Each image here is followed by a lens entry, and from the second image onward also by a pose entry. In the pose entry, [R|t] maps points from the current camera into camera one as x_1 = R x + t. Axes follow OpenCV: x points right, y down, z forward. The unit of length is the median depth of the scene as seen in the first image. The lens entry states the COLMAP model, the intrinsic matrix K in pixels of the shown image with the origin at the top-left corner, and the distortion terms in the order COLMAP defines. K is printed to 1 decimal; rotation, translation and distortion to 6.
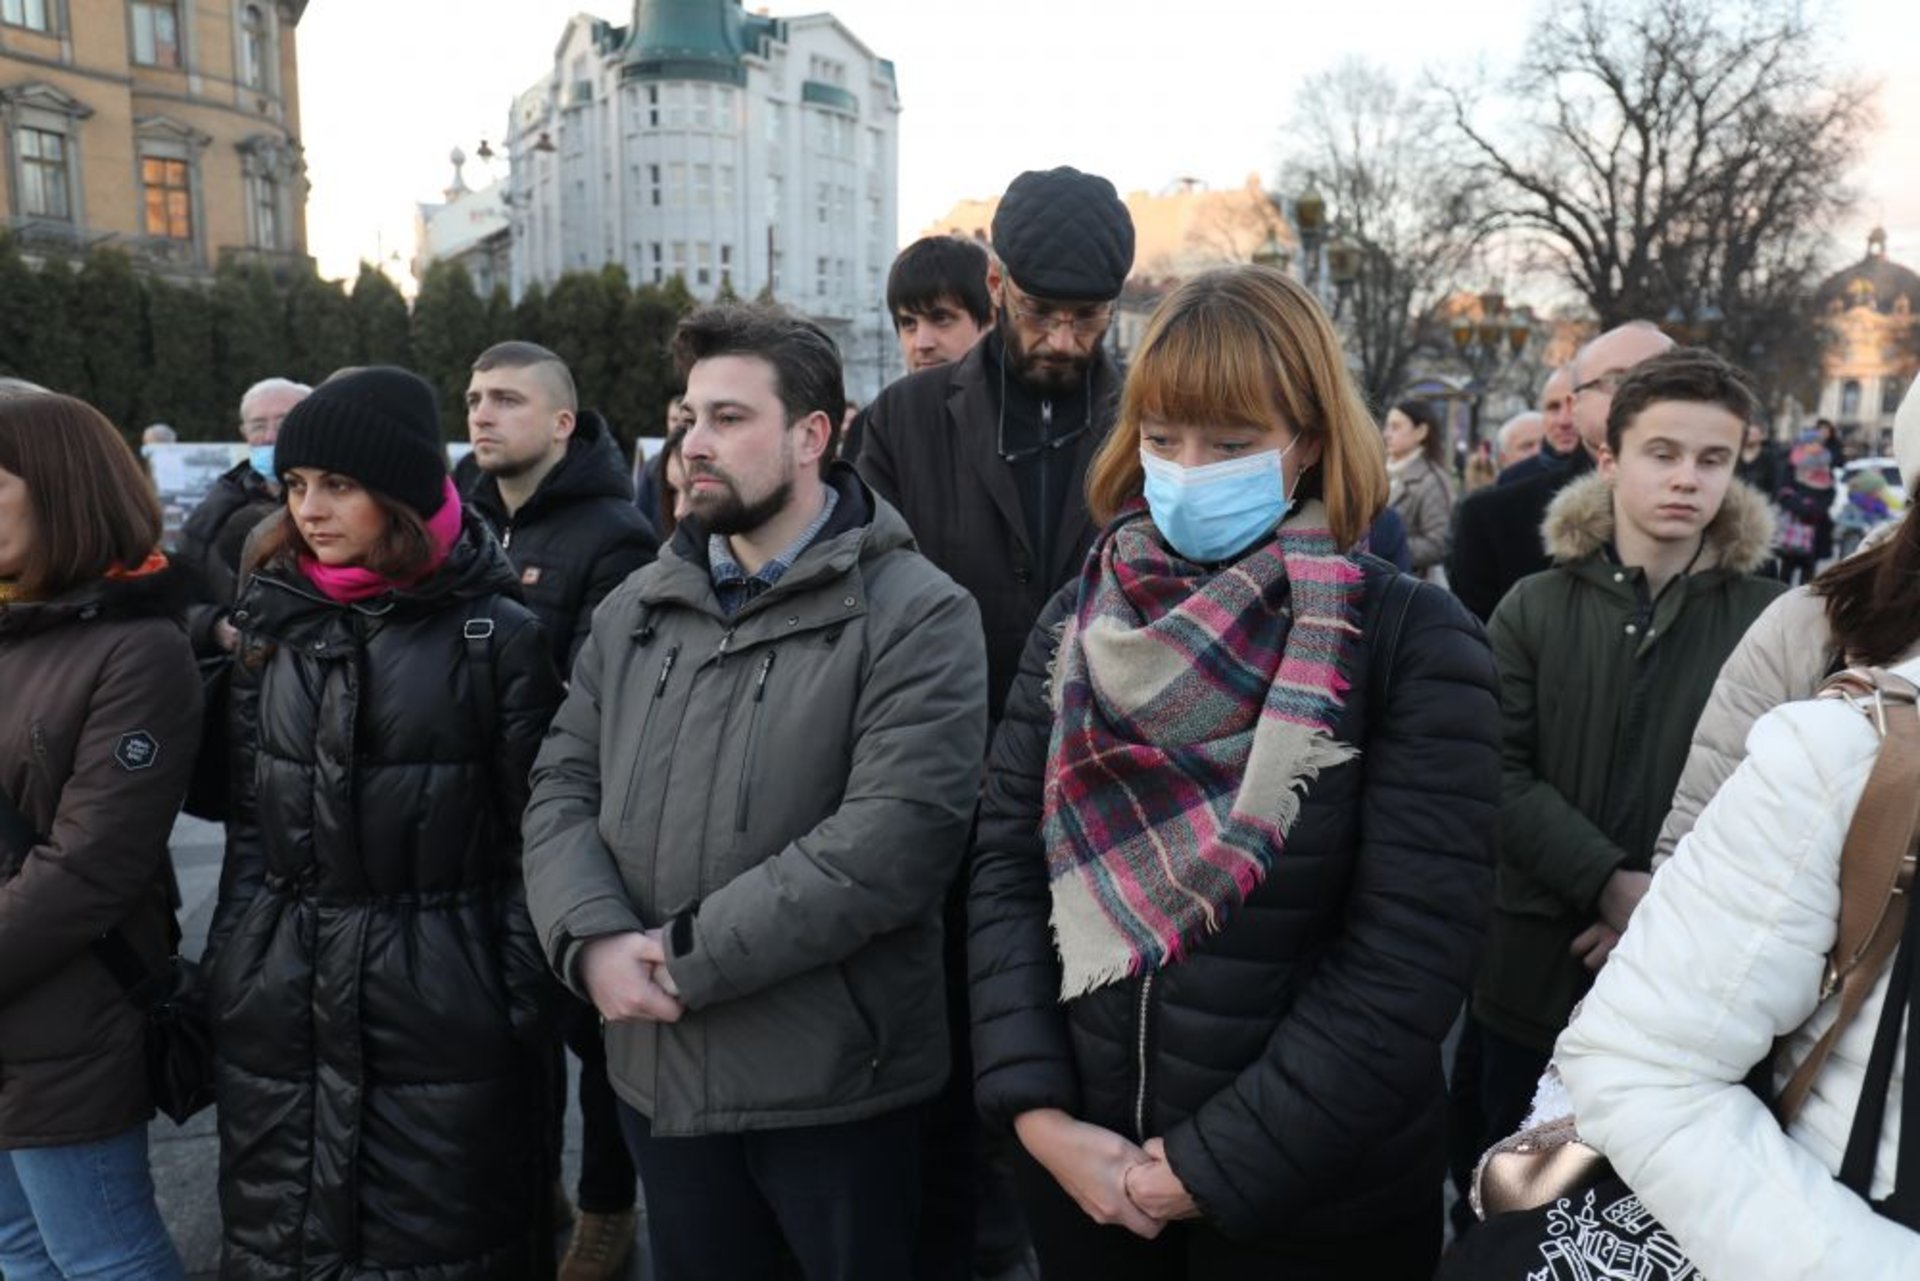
lens RADIAL K [[1526.2, 0, 971.2], [0, 1526.2, 634.8], [0, 0, 1]] dist [0.024507, 0.025311]
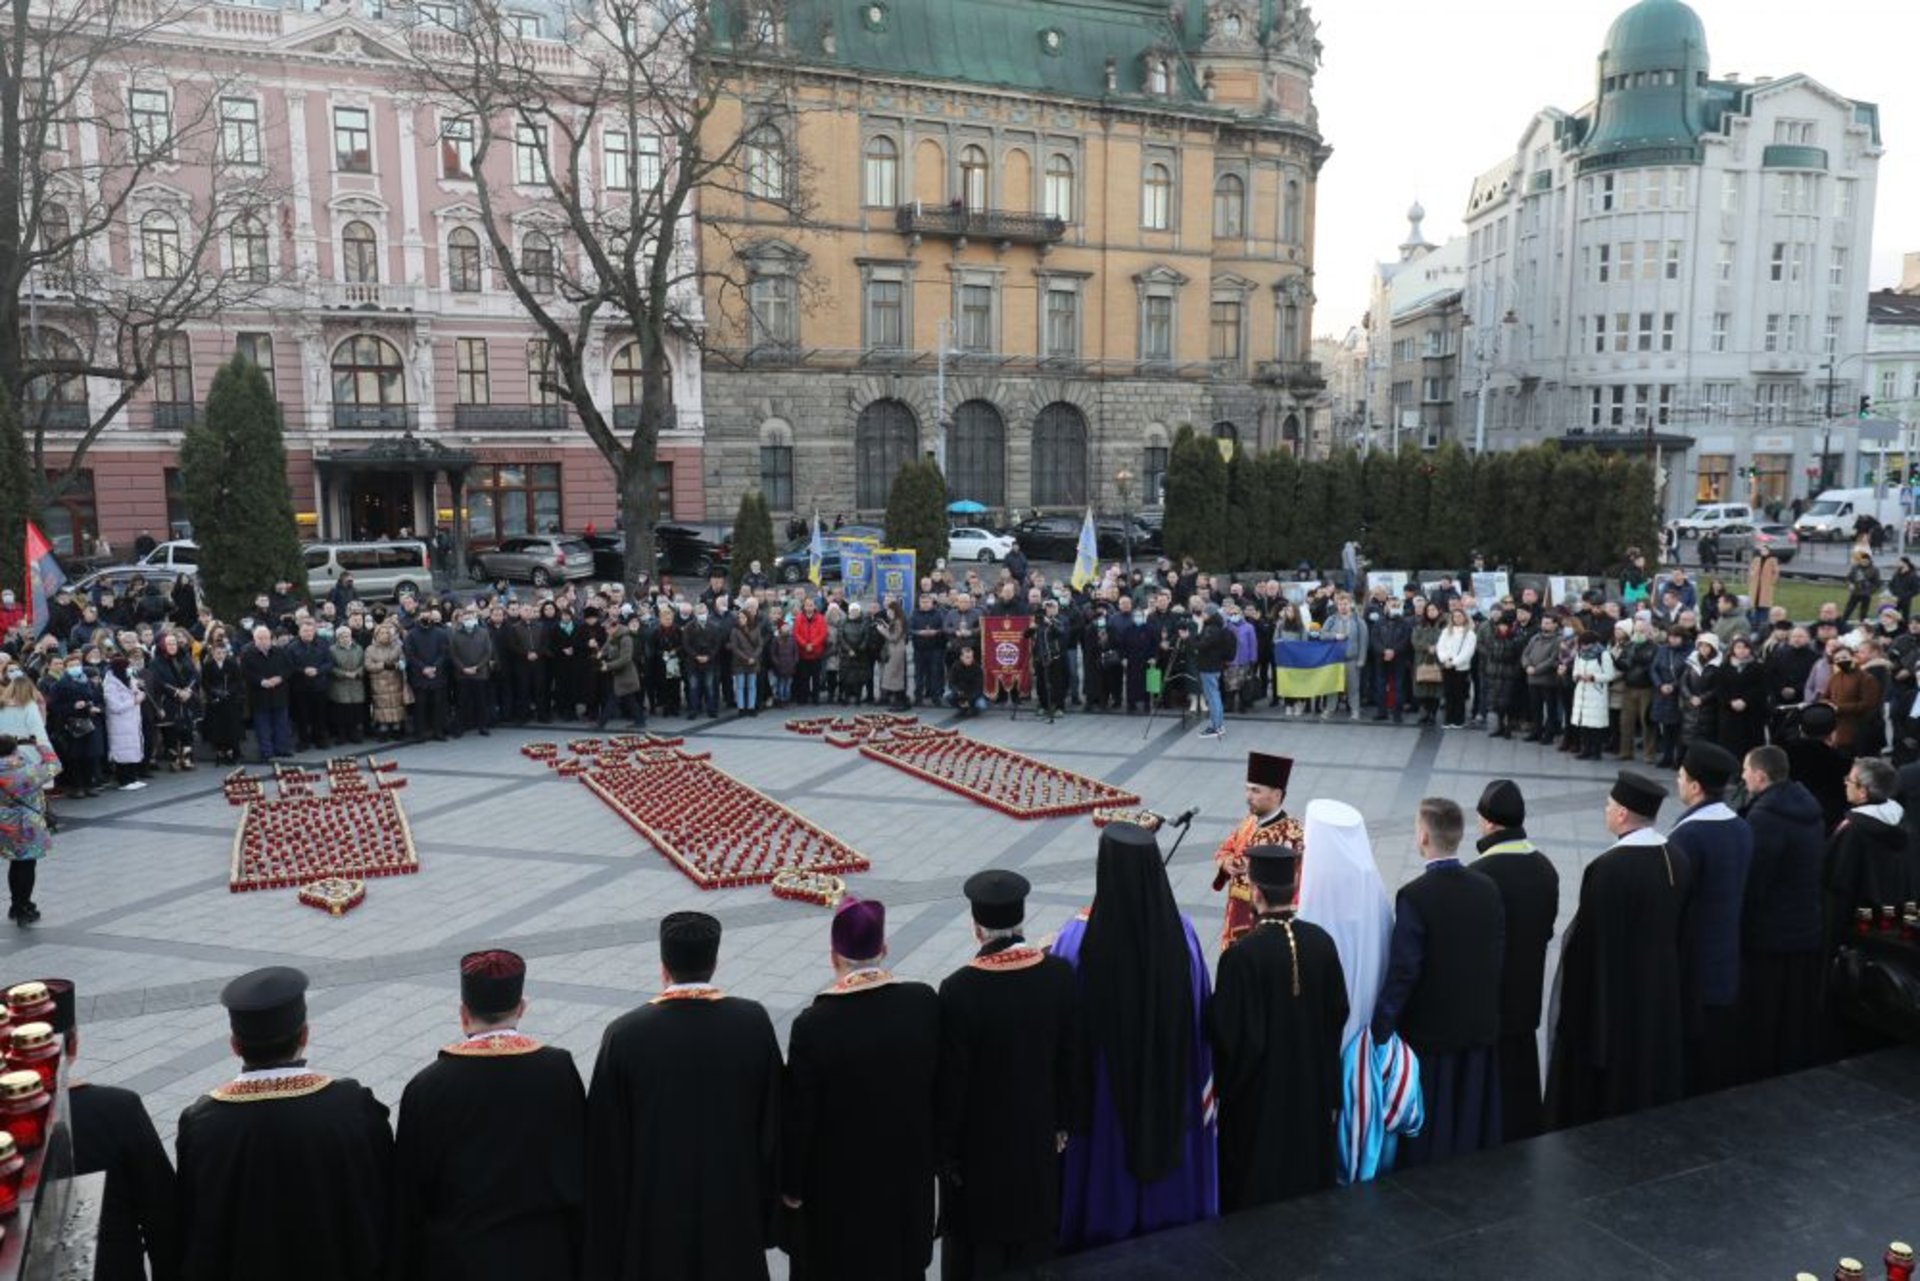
lens RADIAL K [[1526.2, 0, 975.3], [0, 1526.2, 650.8], [0, 0, 1]] dist [0.024507, 0.025311]
pose [[0.834212, 0.059316, -0.548244, 0.053584], [-0.064452, 0.997872, 0.009893, 0.004930], [0.547664, 0.027082, 0.836260, -0.225427]]
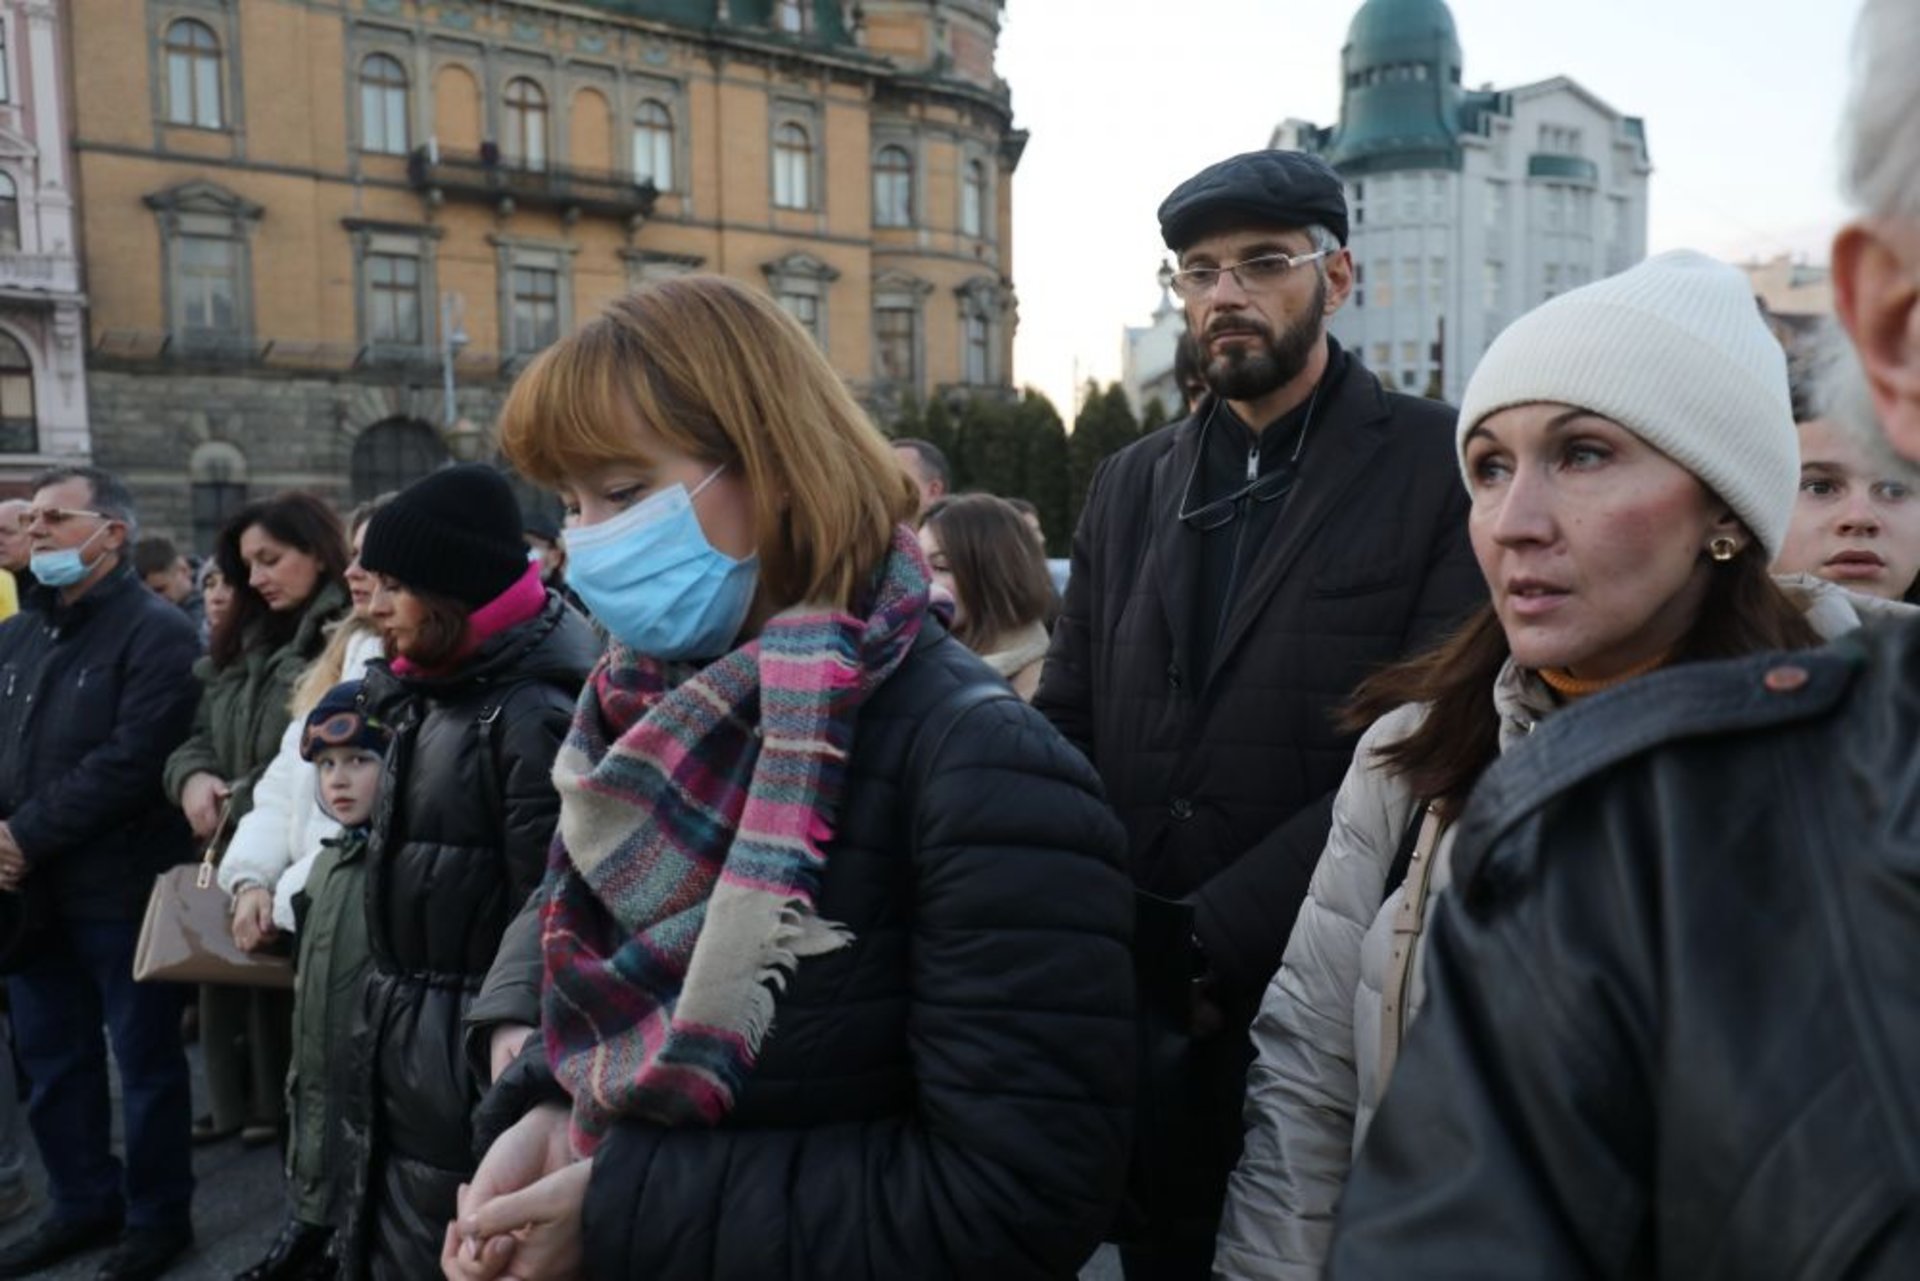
lens RADIAL K [[1628.9, 0, 948.5], [0, 1628.9, 645.0], [0, 0, 1]] dist [0.056845, -0.012479]
pose [[0.898795, 0.001787, -0.438365, 0.011598], [-0.033648, 0.997323, -0.064924, -0.000166], [0.437075, 0.073104, 0.896449, 0.006486]]
